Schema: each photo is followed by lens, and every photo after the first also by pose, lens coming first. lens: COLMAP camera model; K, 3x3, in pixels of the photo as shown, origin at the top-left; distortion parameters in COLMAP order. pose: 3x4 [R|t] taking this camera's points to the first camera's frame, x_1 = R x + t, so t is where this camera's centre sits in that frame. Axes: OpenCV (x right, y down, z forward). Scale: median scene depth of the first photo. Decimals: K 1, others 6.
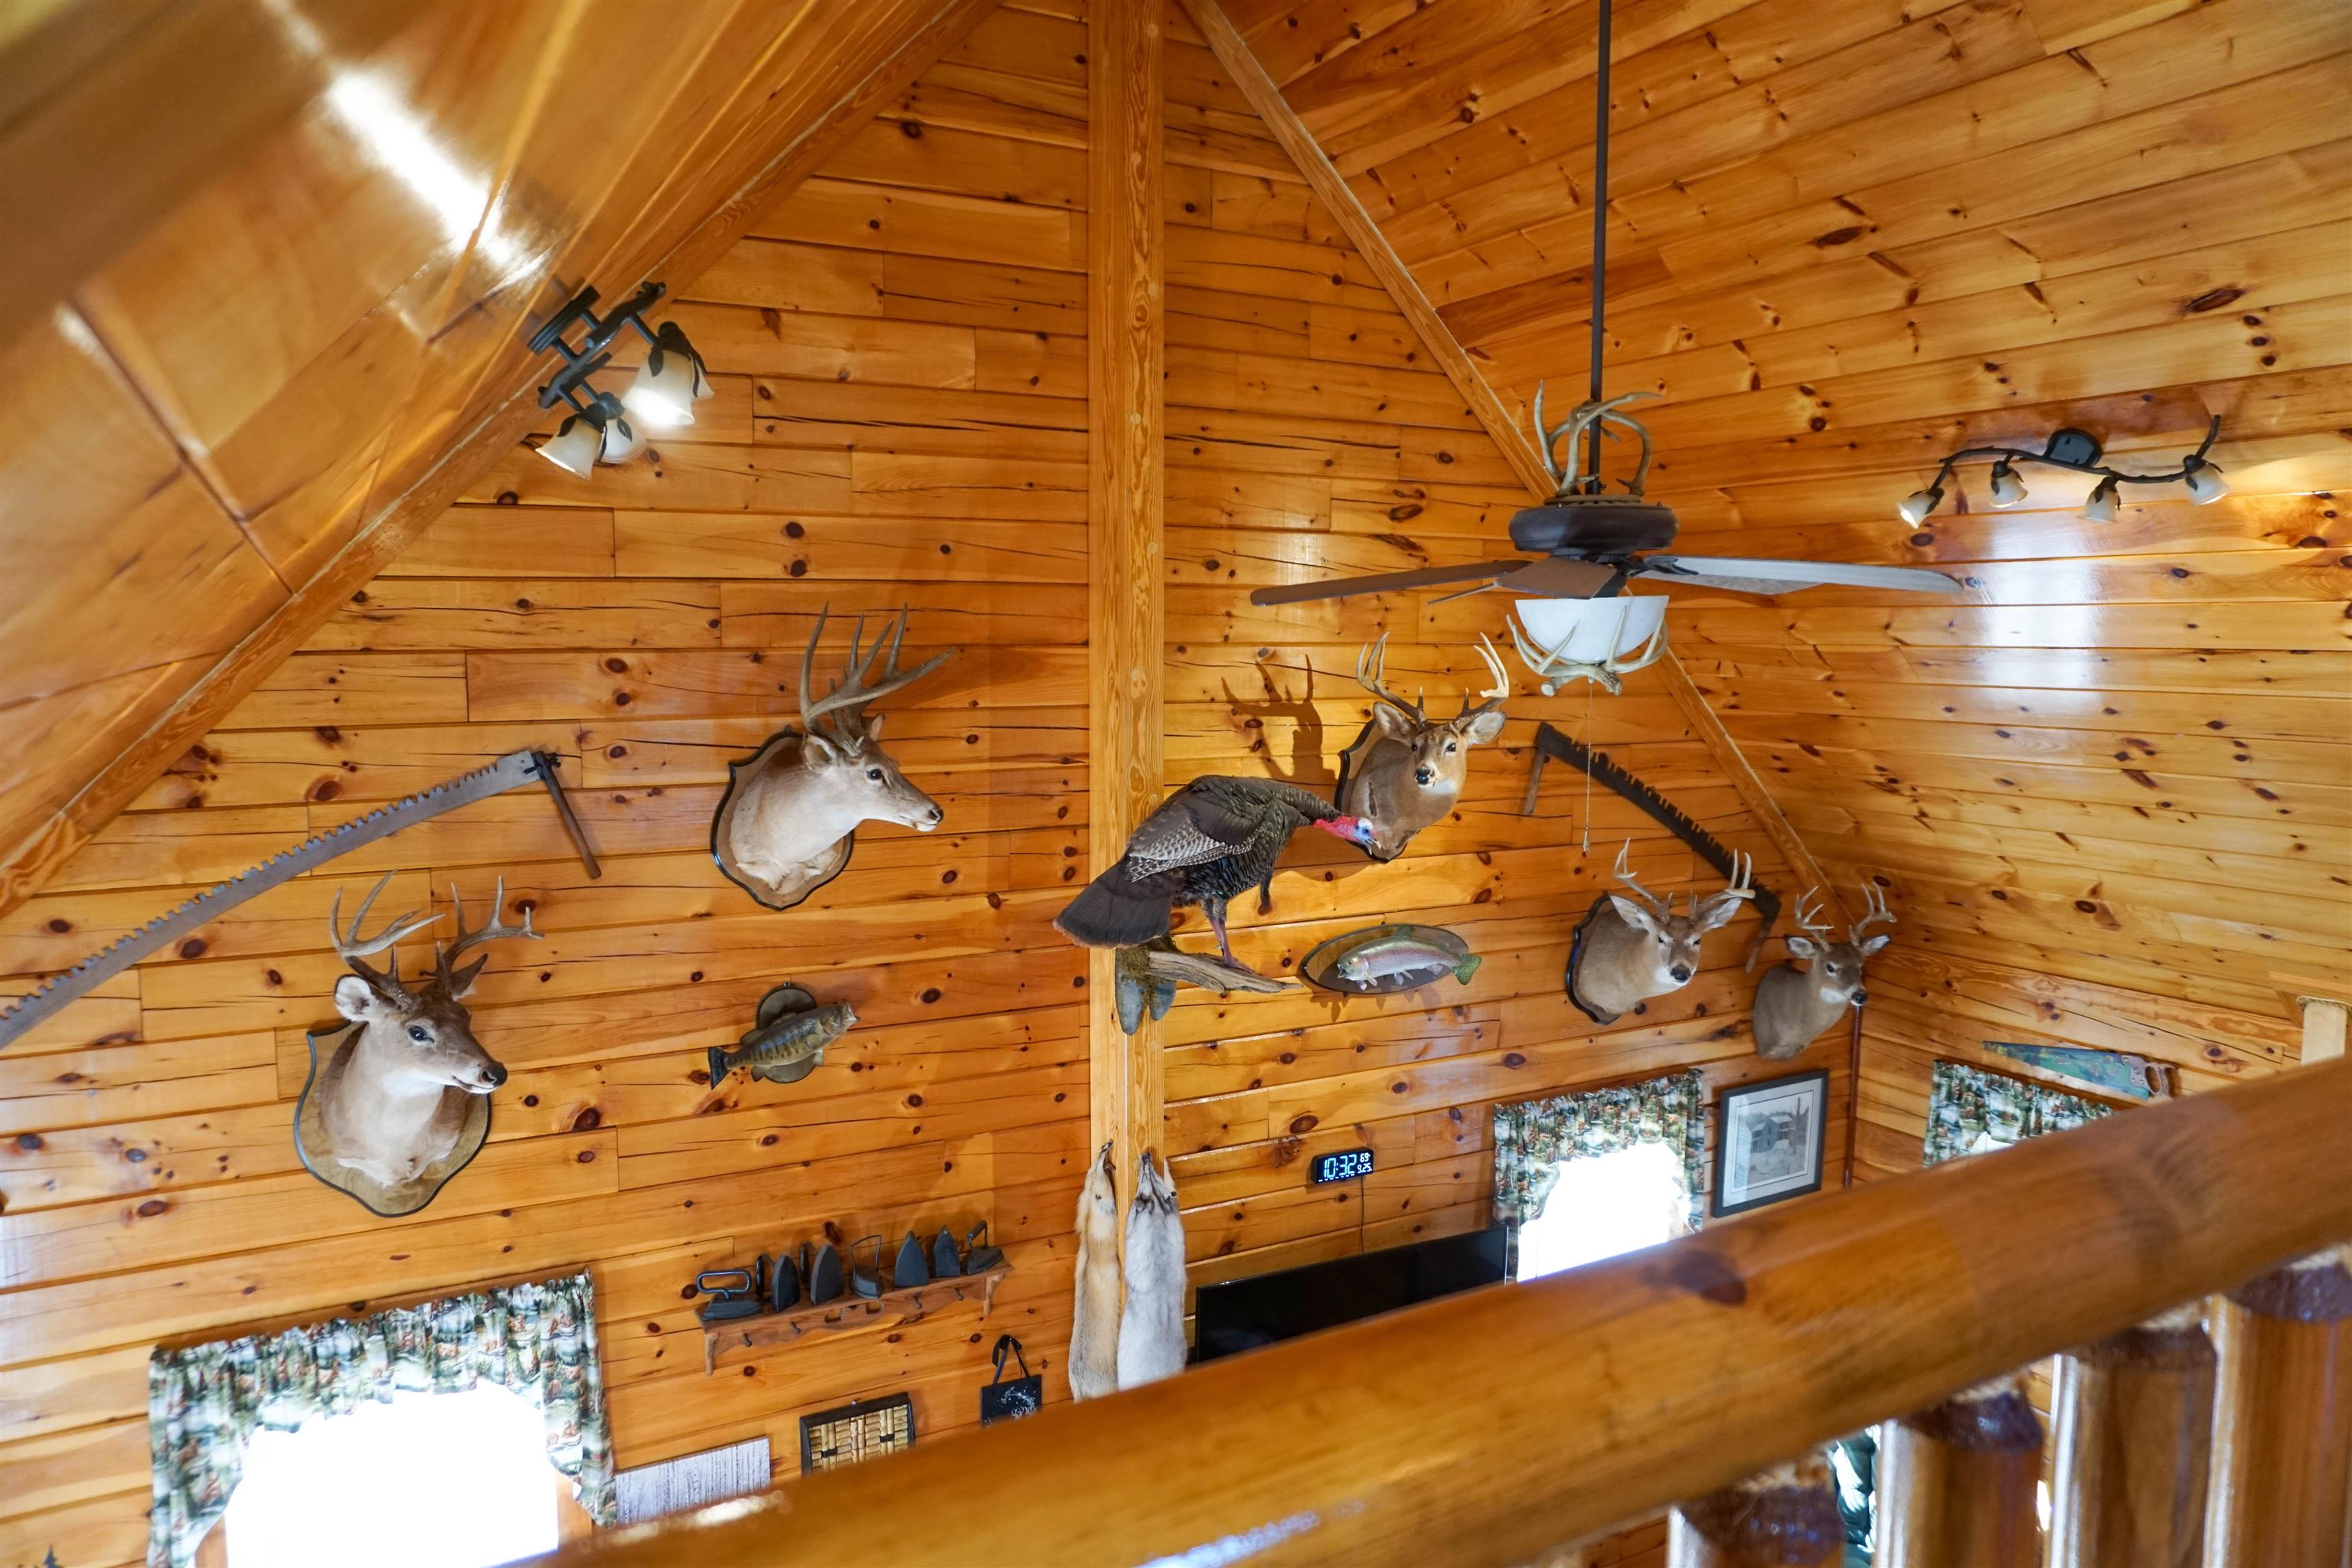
lens RADIAL K [[1581.0, 0, 1174.1], [0, 1581.0, 778.2], [0, 0, 1]] dist [-0.020968, 0.009252]
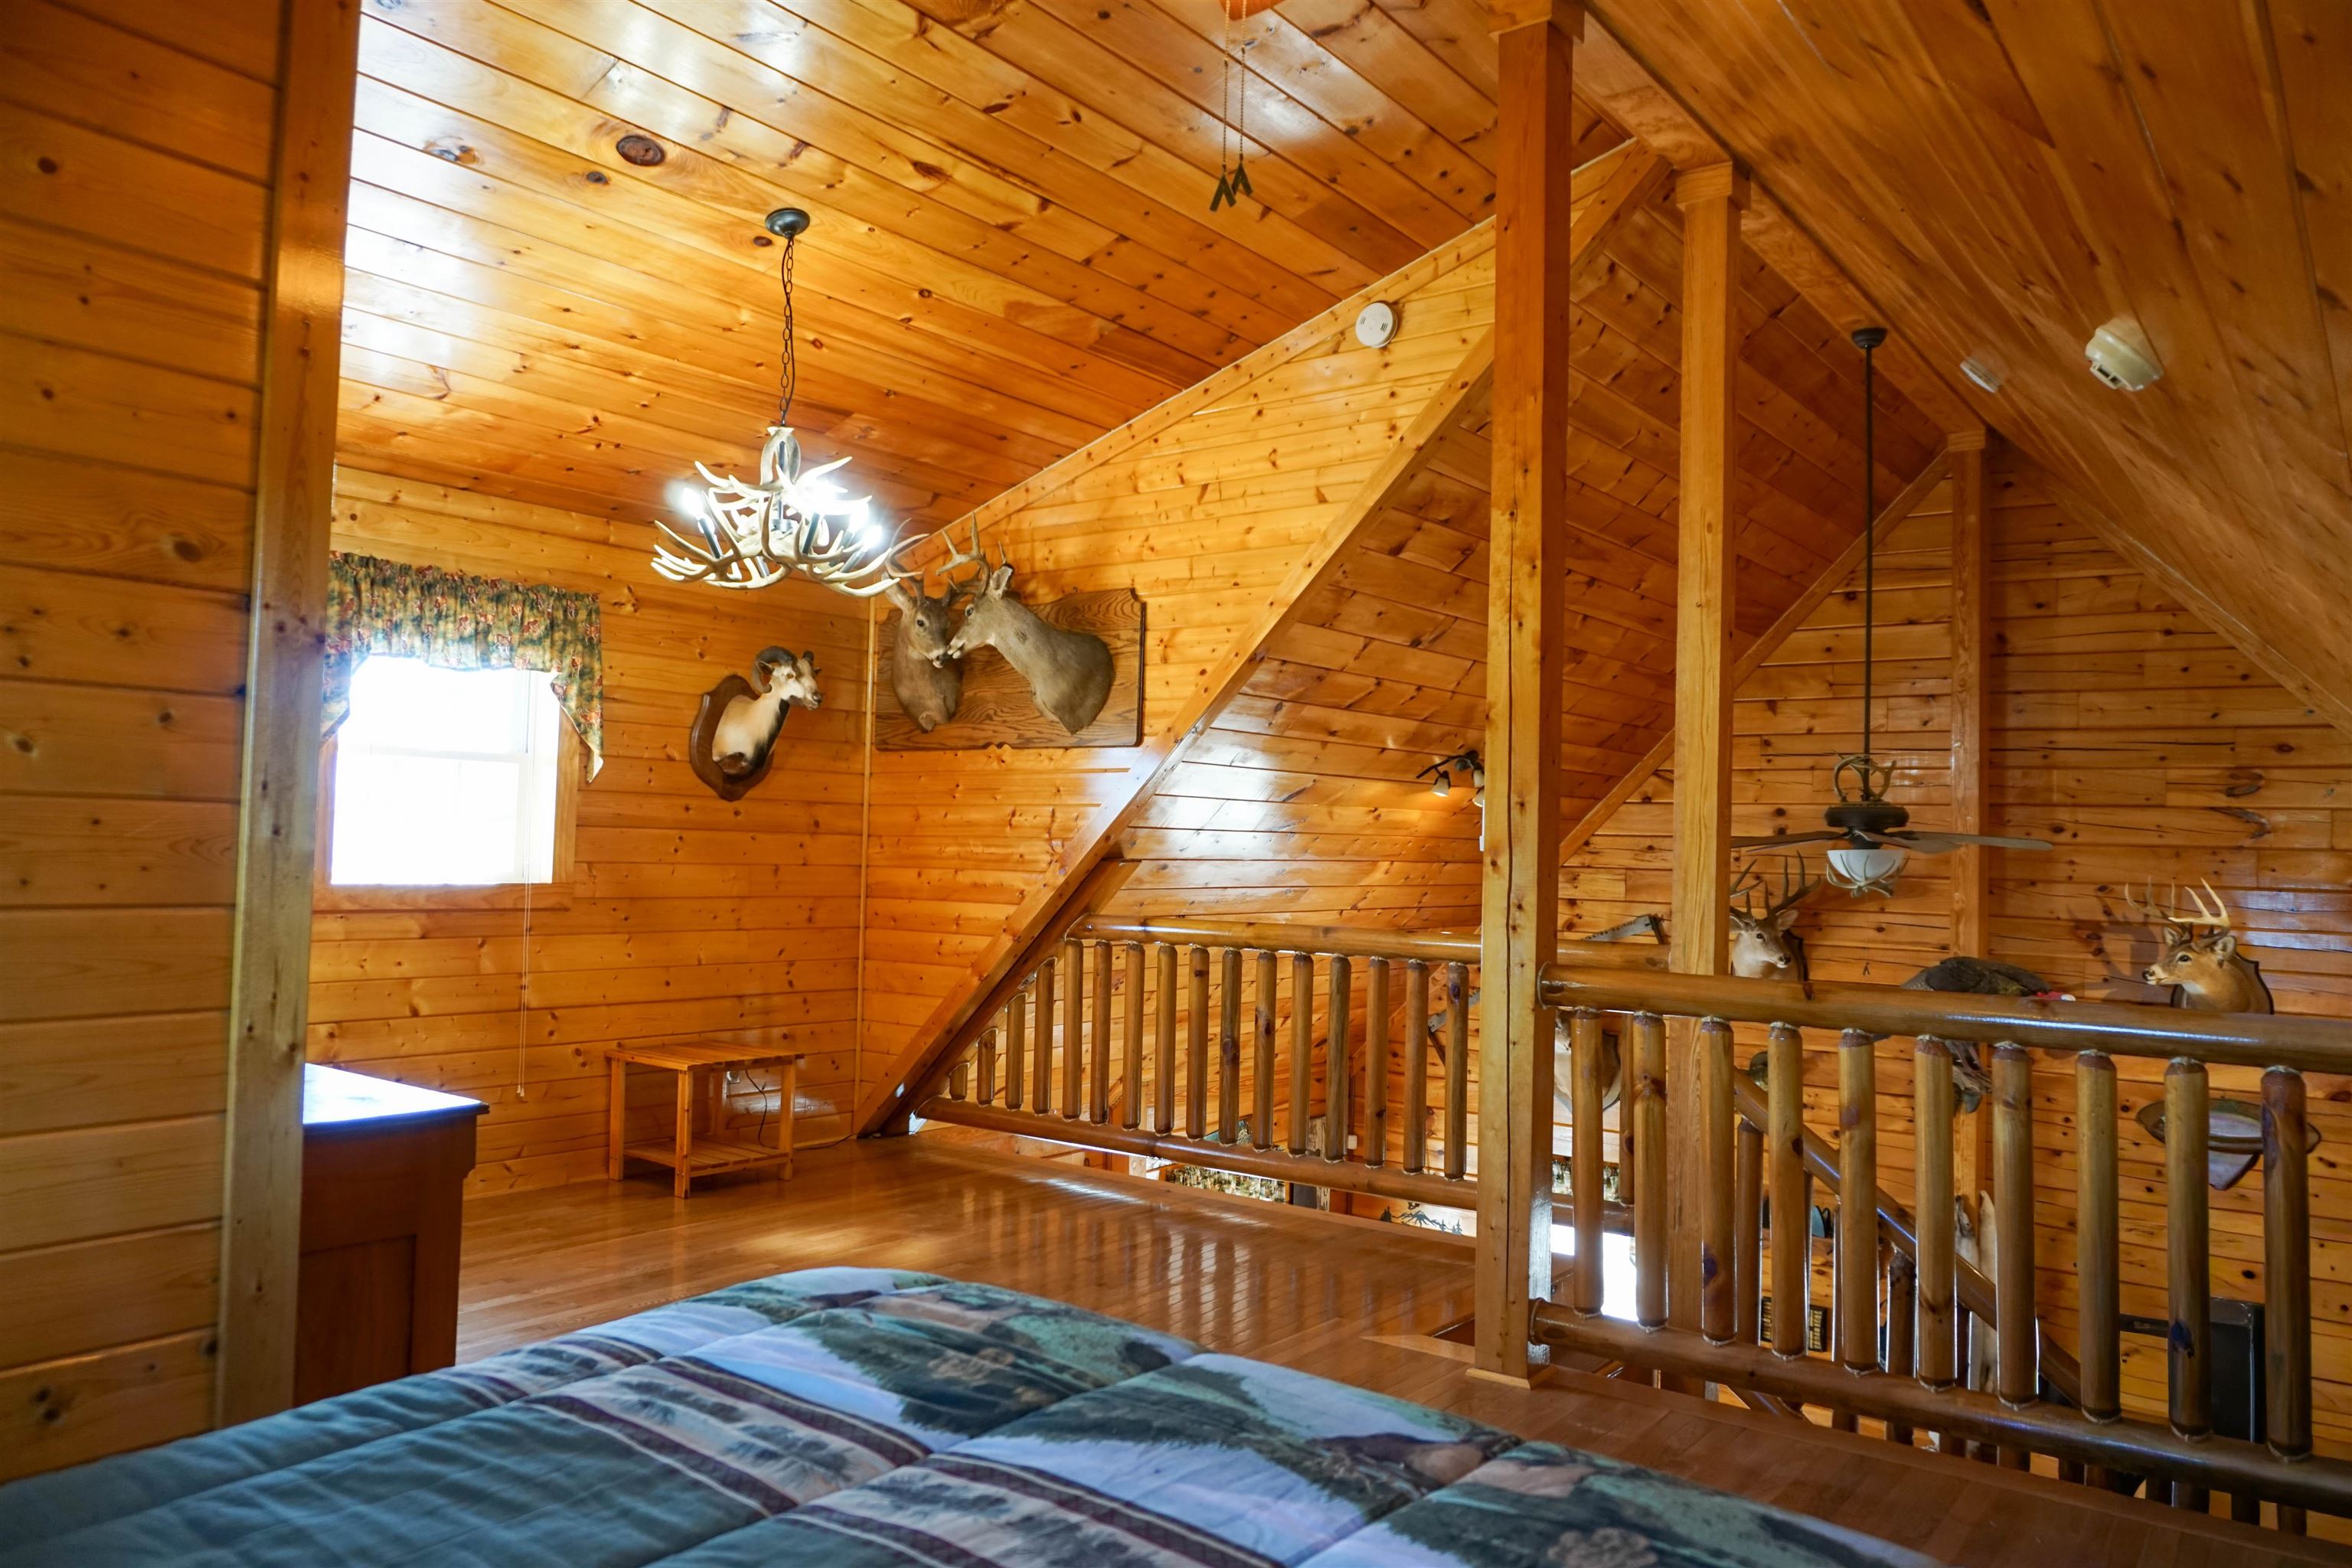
lens RADIAL K [[1581.0, 0, 1177.3], [0, 1581.0, 778.4], [0, 0, 1]] dist [-0.020968, 0.009252]
pose [[0.399054, -0.026617, -0.916541, 1.256424], [-0.114899, 0.990248, -0.078783, 0.038652], [0.909700, 0.136748, 0.392104, -0.434898]]
